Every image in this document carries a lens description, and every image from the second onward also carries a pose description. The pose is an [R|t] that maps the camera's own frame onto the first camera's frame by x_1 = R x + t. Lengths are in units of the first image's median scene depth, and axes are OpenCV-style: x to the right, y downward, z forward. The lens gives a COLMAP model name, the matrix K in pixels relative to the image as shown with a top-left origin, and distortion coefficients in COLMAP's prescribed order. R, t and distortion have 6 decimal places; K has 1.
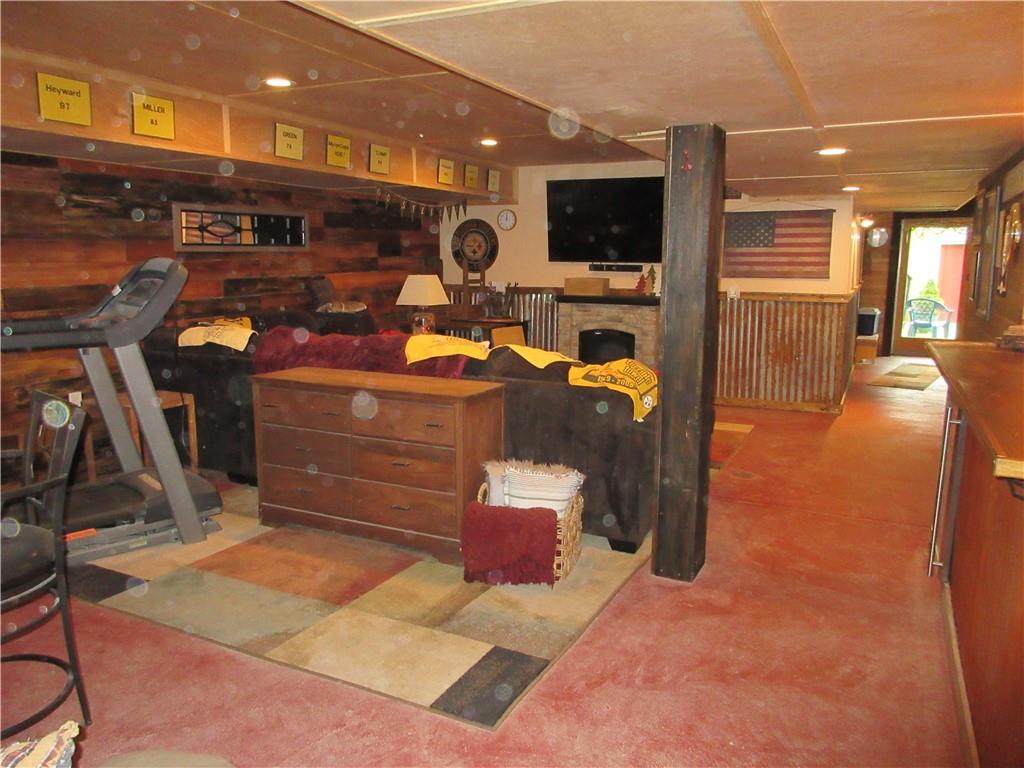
lens RADIAL K [[757.8, 0, 512.9], [0, 757.8, 381.2], [0, 0, 1]] dist [-0.014534, -0.000472]
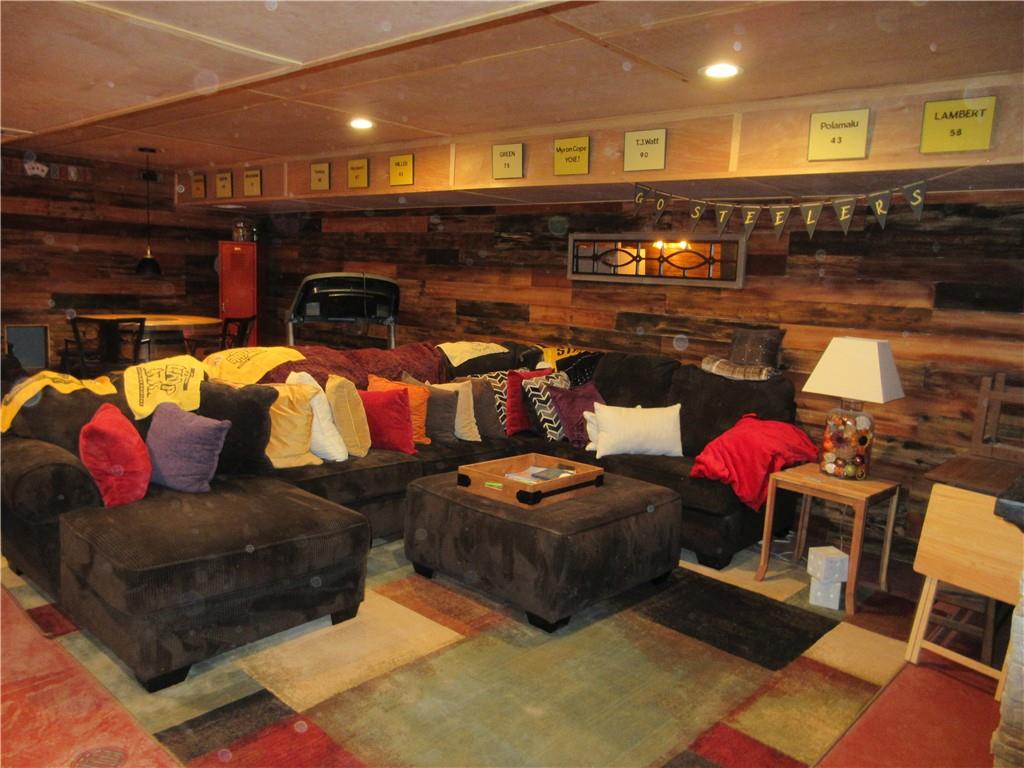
lens RADIAL K [[757.8, 0, 512.2], [0, 757.8, 384.7], [0, 0, 1]] dist [-0.014534, -0.000472]
pose [[-0.284680, 0.114650, -0.951742, 0.597634], [-0.213703, 0.960248, 0.179596, -0.201705], [0.934499, 0.254517, -0.248863, 1.215357]]
